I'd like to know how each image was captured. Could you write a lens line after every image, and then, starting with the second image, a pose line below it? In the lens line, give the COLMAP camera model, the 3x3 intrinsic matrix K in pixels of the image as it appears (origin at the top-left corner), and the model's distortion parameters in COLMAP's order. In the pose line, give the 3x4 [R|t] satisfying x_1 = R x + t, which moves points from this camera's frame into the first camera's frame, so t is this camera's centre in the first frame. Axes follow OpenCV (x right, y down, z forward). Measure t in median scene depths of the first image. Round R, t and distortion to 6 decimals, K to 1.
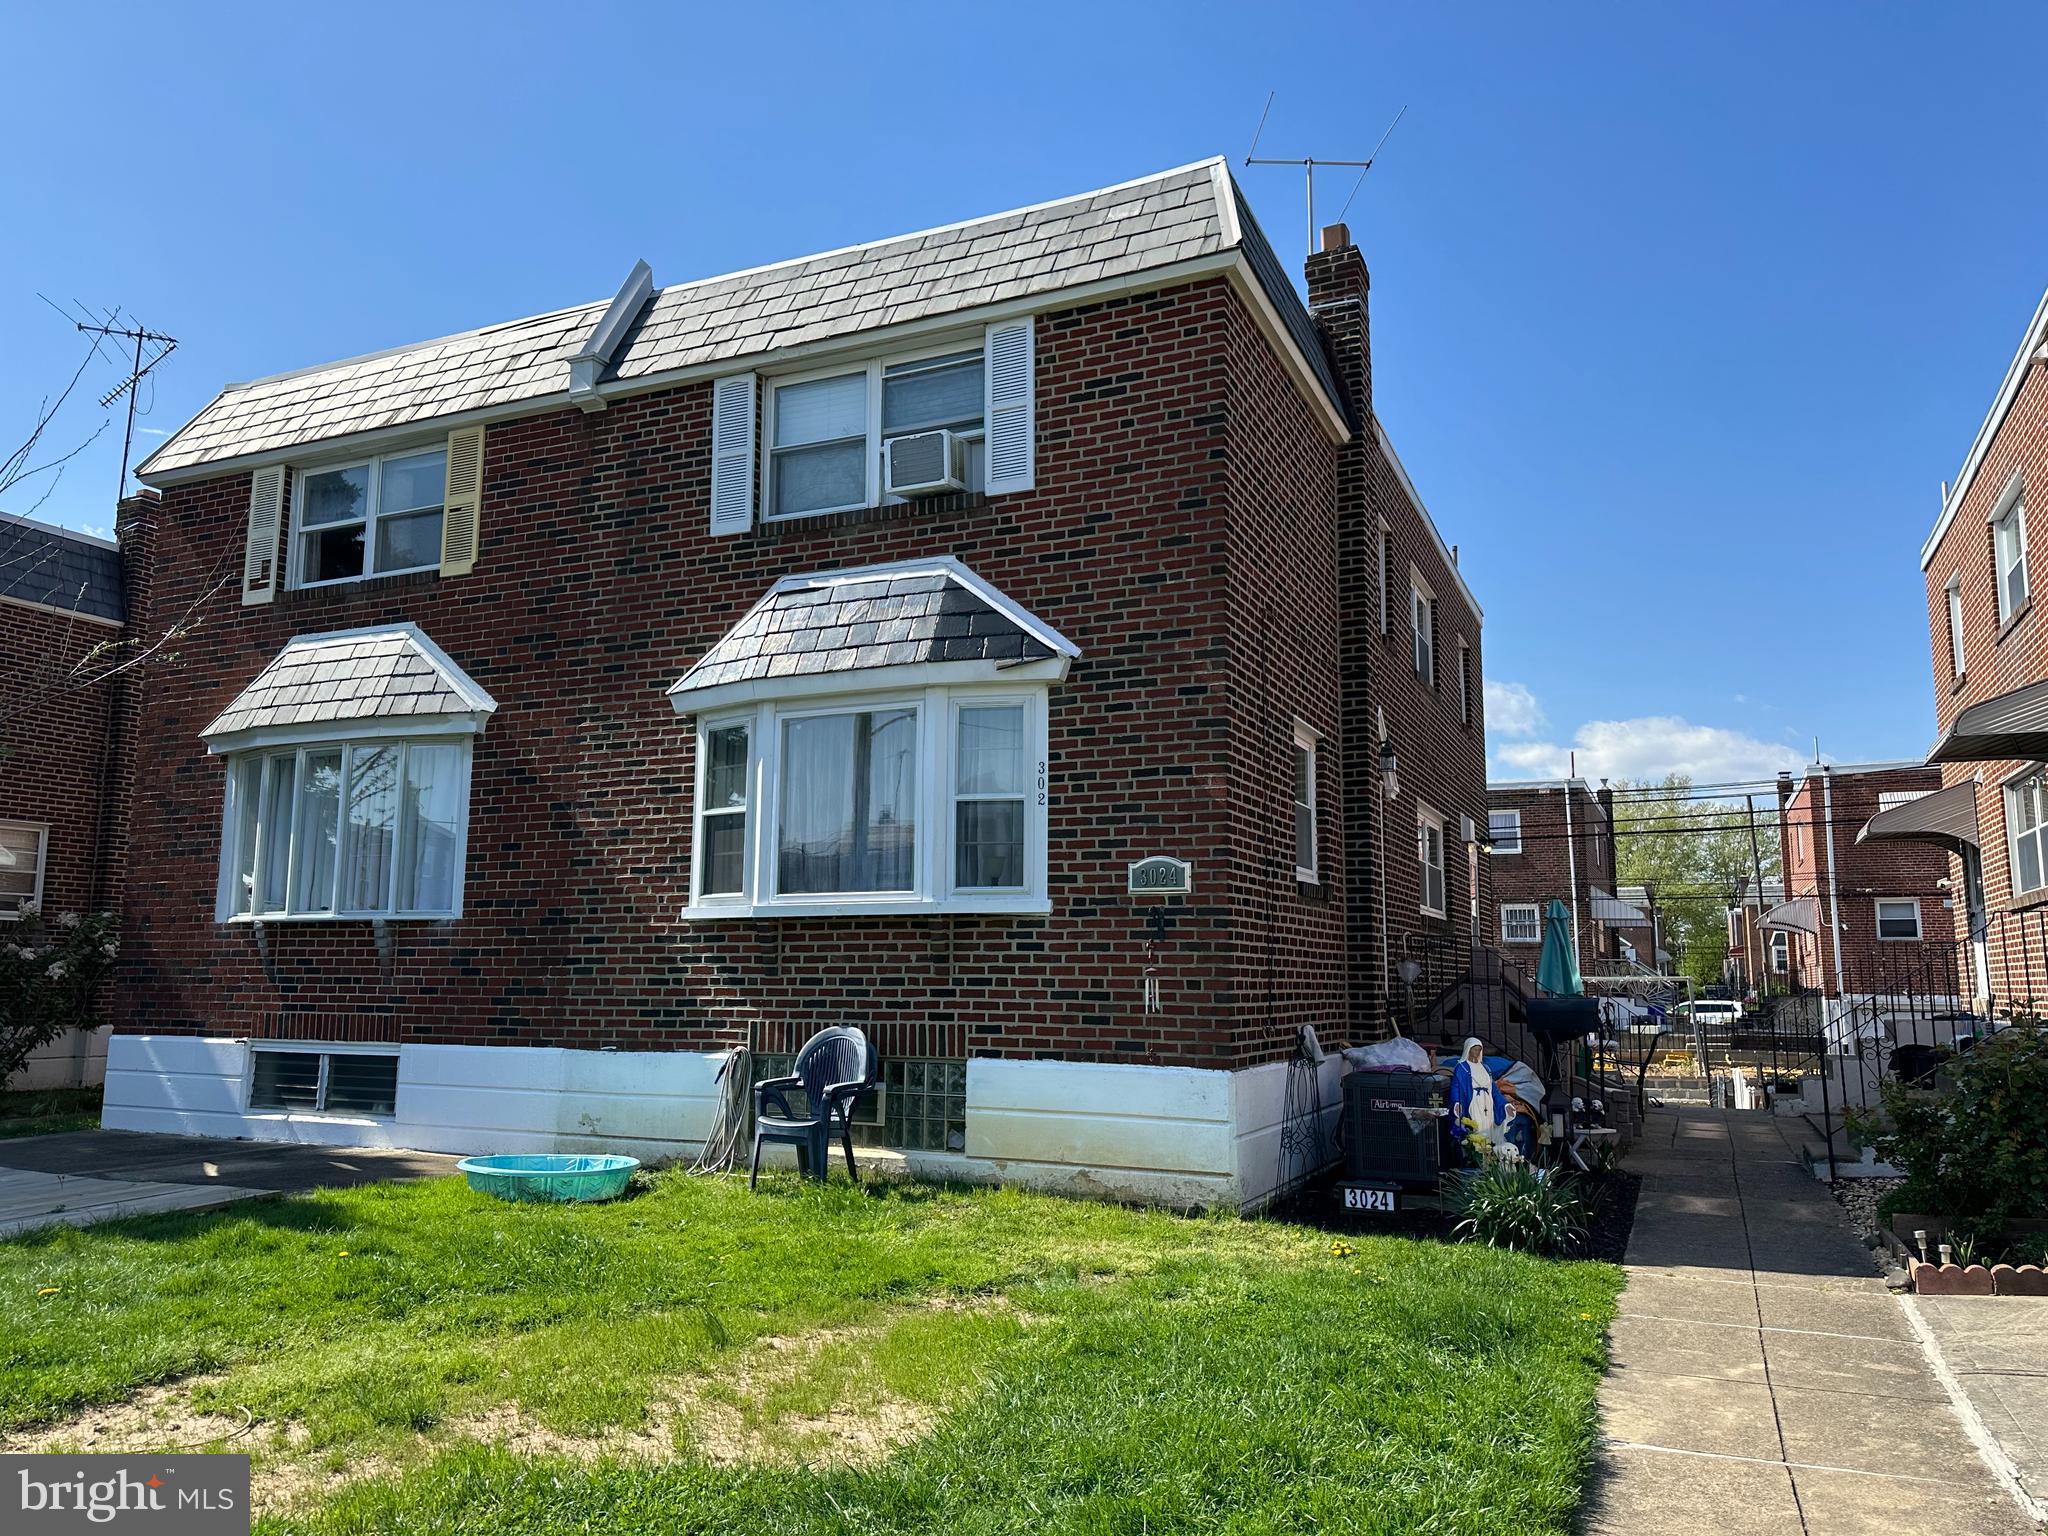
lens RADIAL K [[1434.3, 0, 1025.0], [0, 1434.3, 779.1], [0, 0, 1]] dist [0.160226, -0.290450]
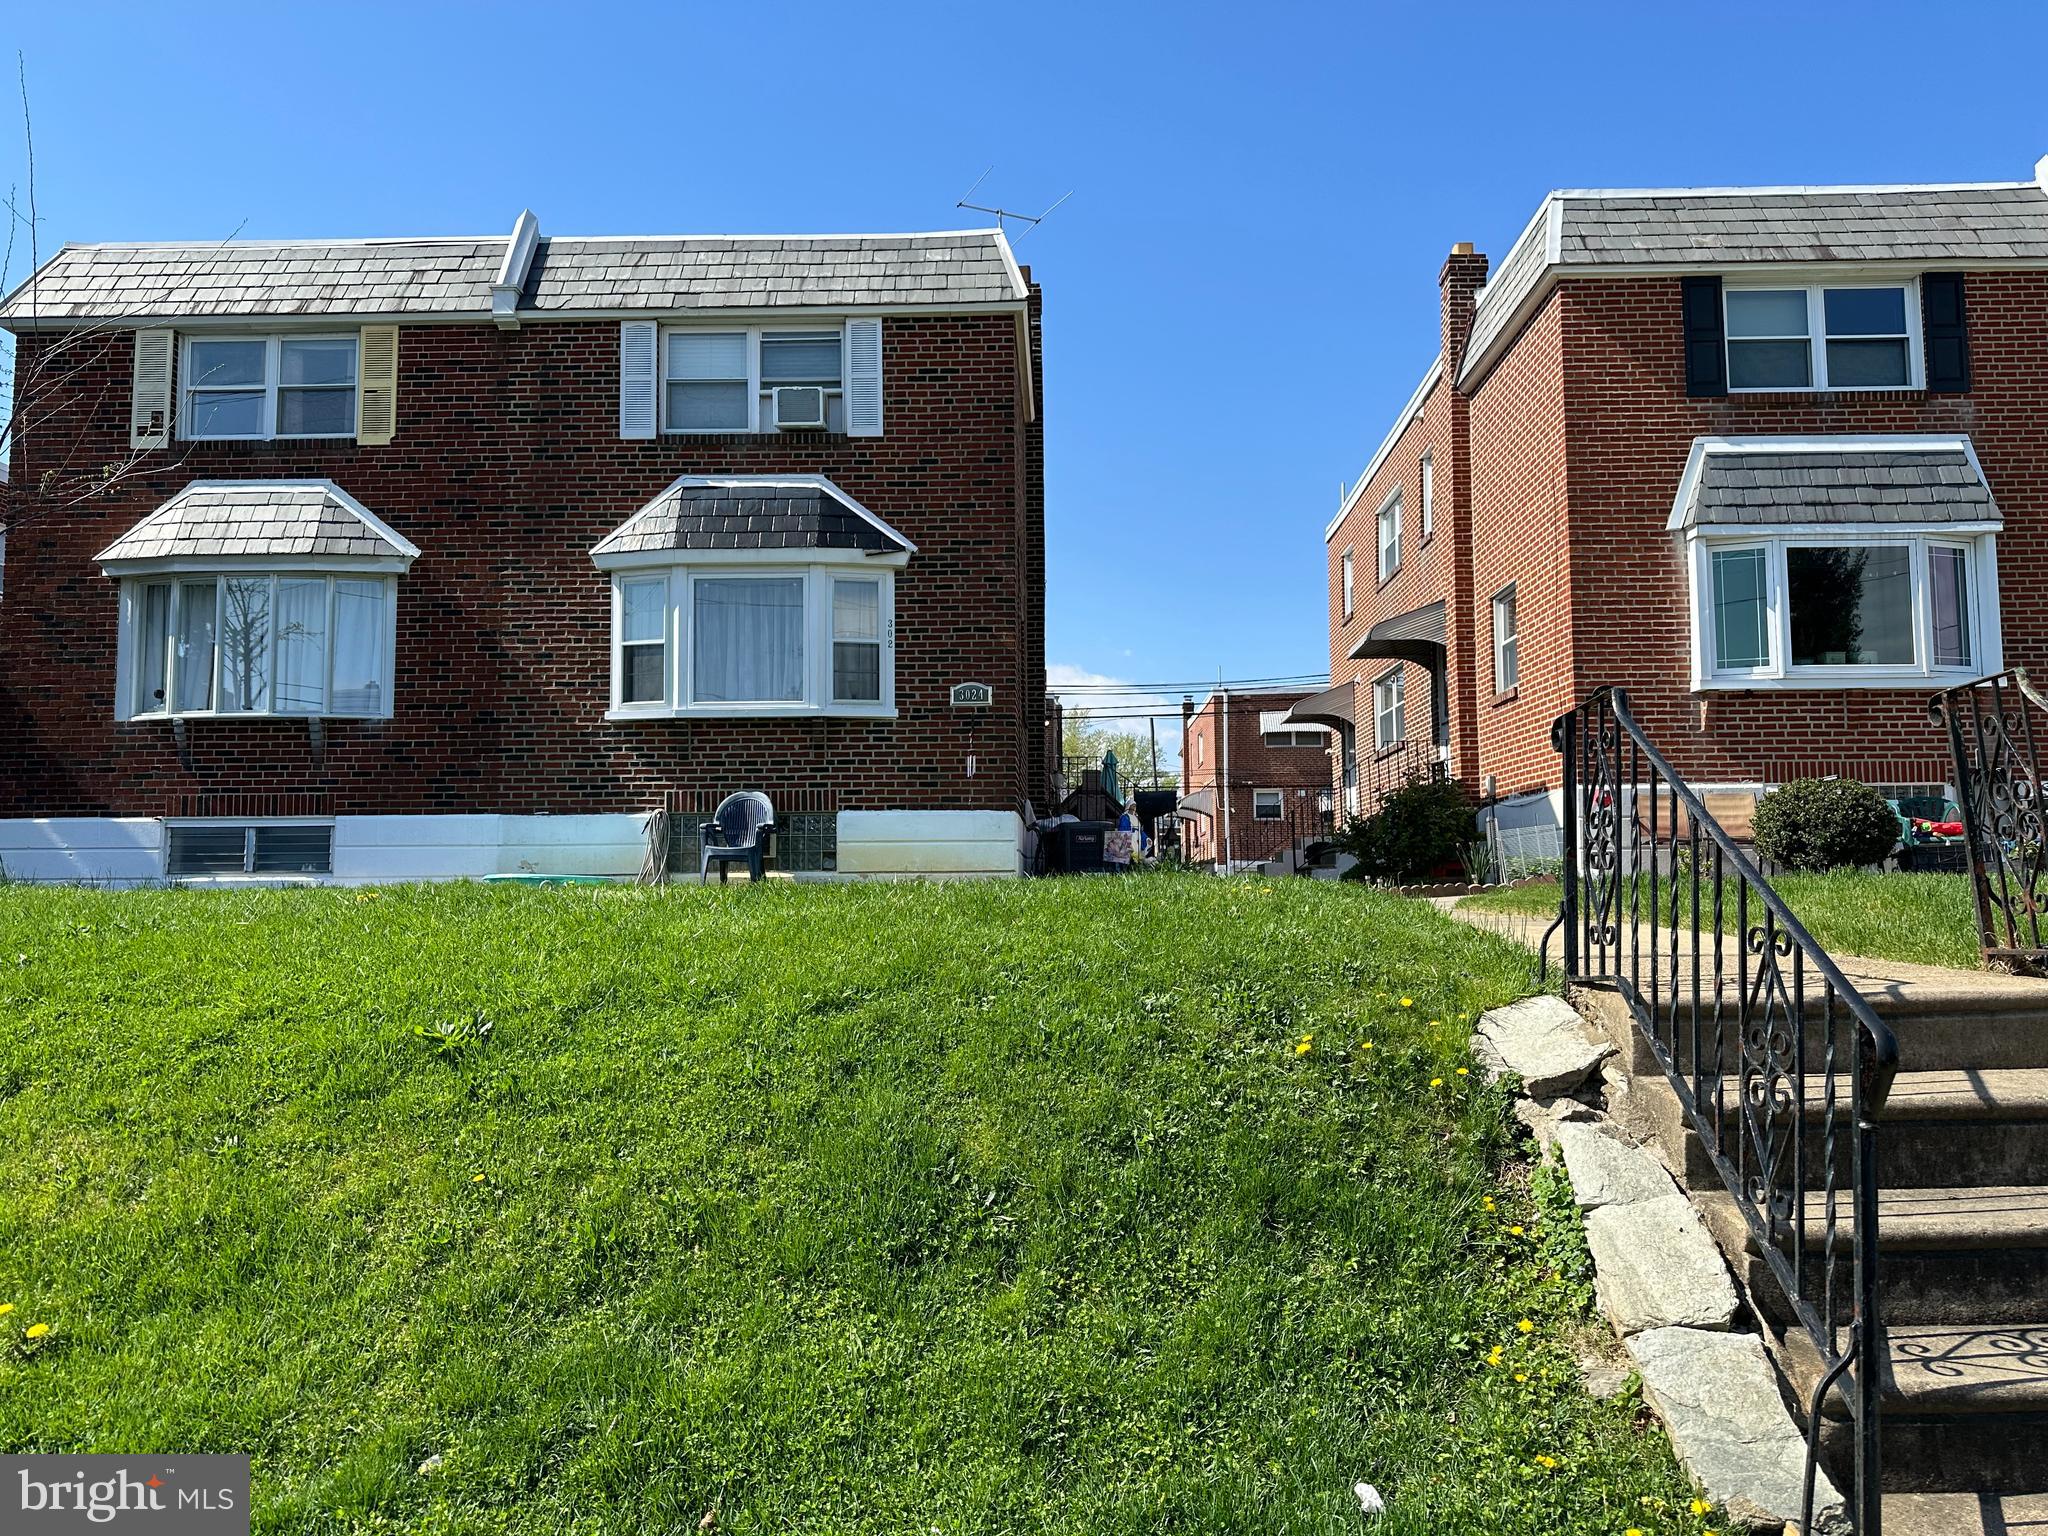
lens RADIAL K [[1434.3, 0, 1025.0], [0, 1434.3, 779.1], [0, 0, 1]] dist [0.160226, -0.290450]
pose [[0.922556, 0.020056, 0.385341, -0.391737], [-0.040796, 0.998121, 0.045722, 0.072272], [-0.383700, -0.057901, 0.921641, -0.420371]]
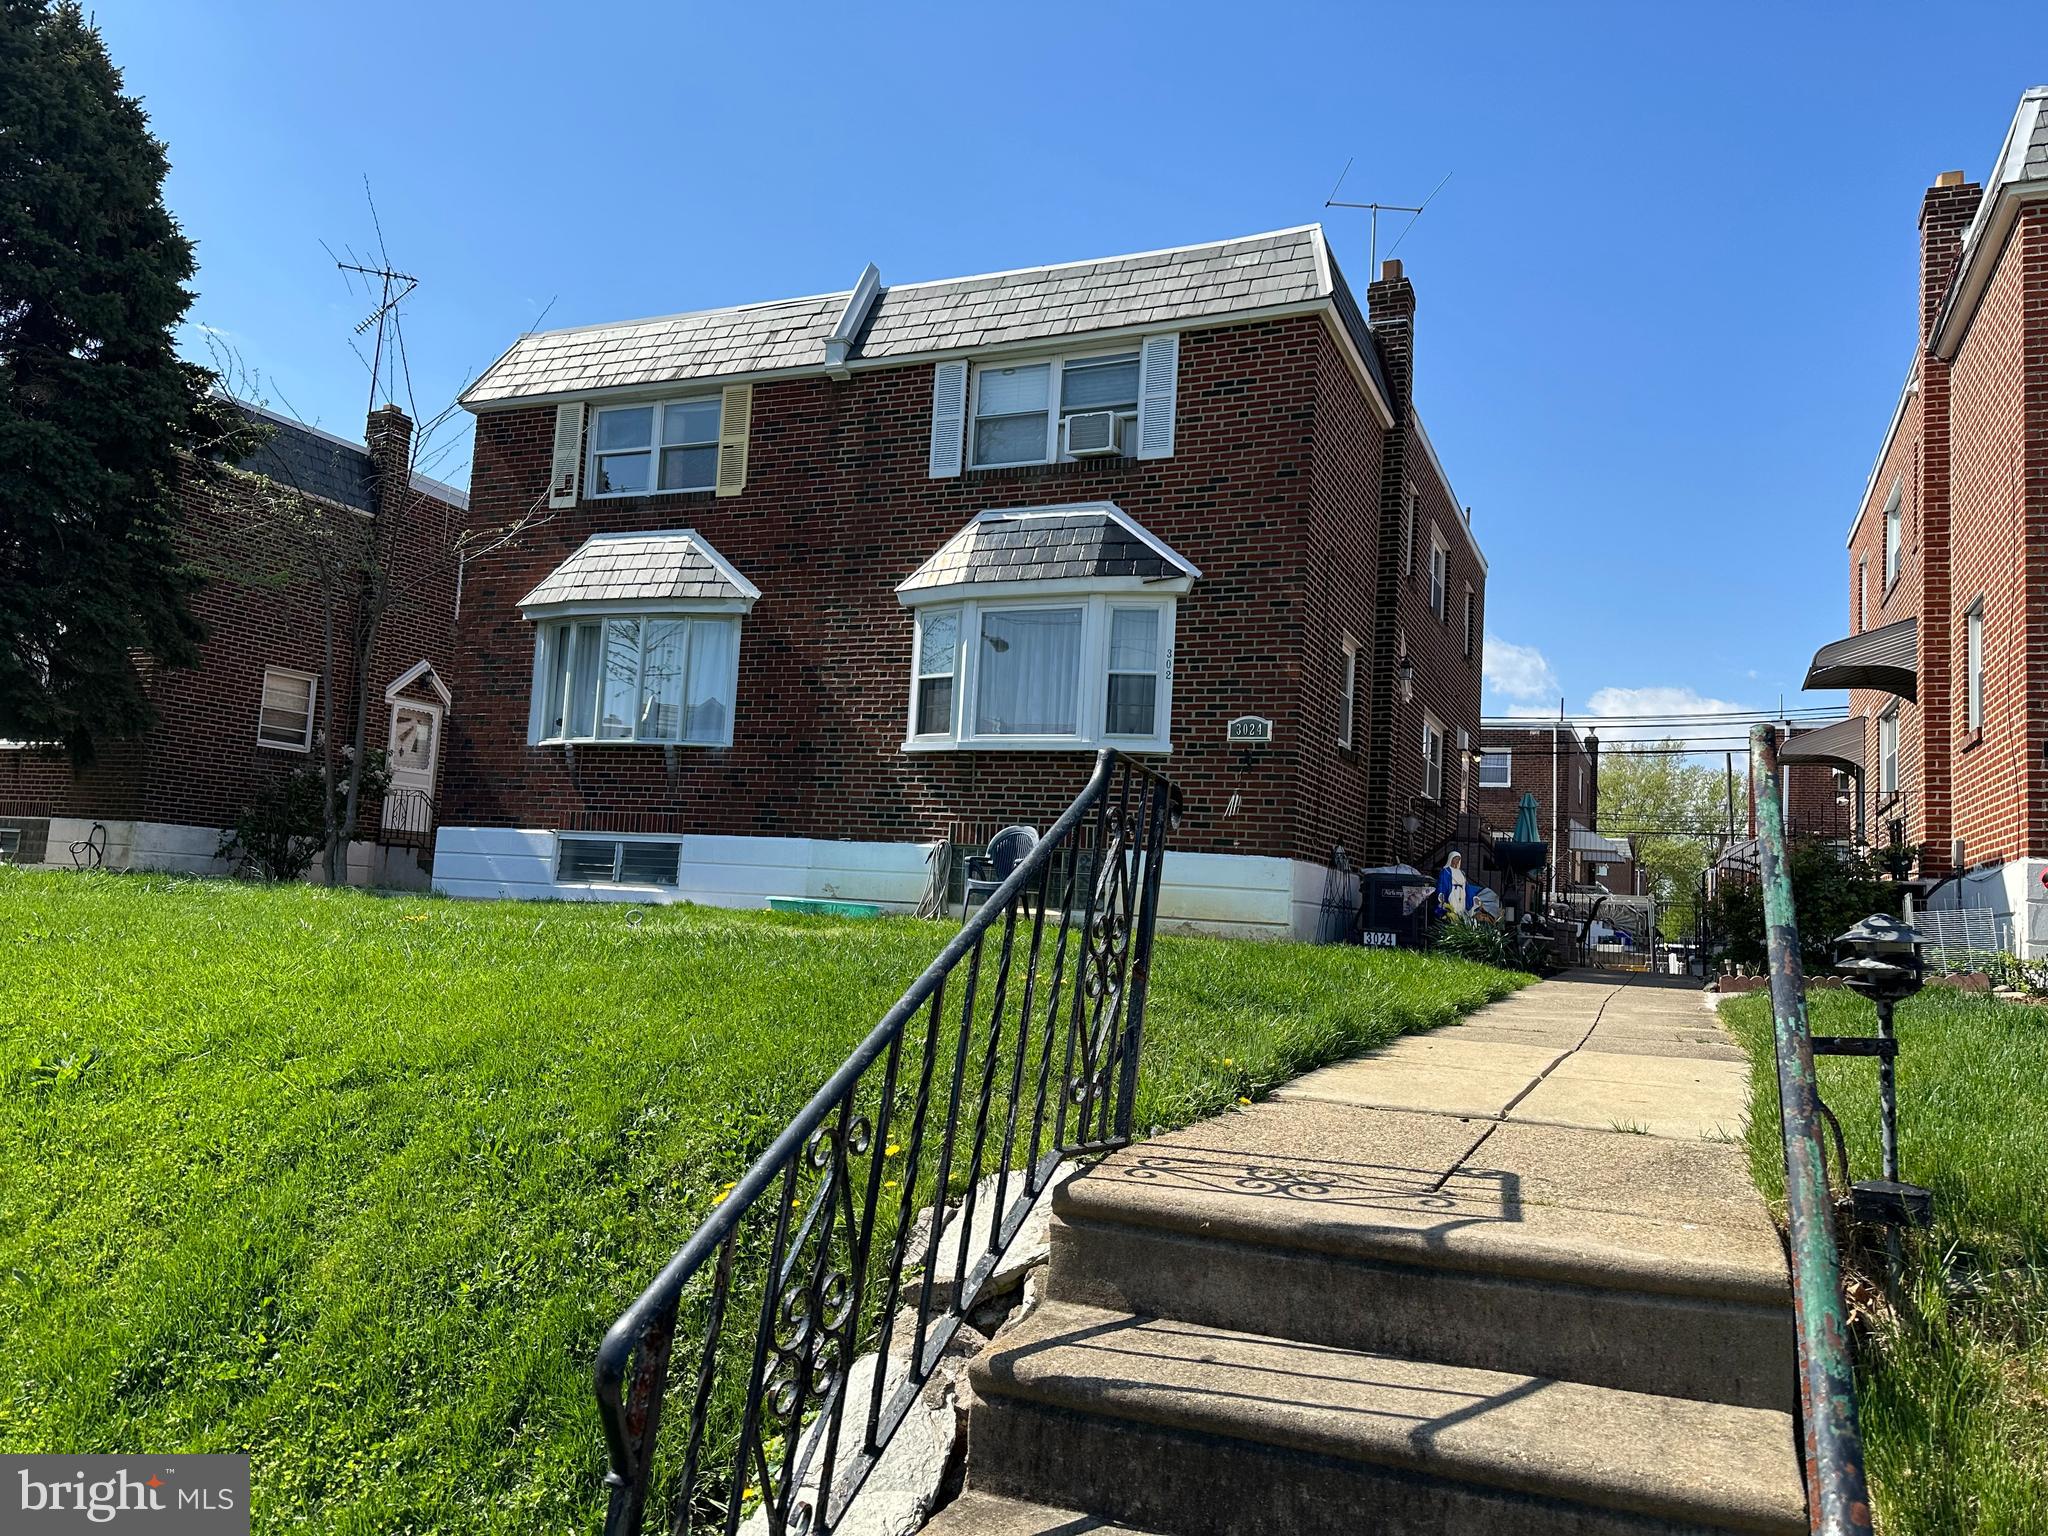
lens RADIAL K [[1434.3, 0, 1025.0], [0, 1434.3, 779.1], [0, 0, 1]] dist [0.160226, -0.290450]
pose [[0.998677, 0.051372, 0.002114, -0.115188], [-0.051416, 0.997683, 0.044546, 0.054289], [0.000179, -0.044596, 0.999005, -0.399002]]
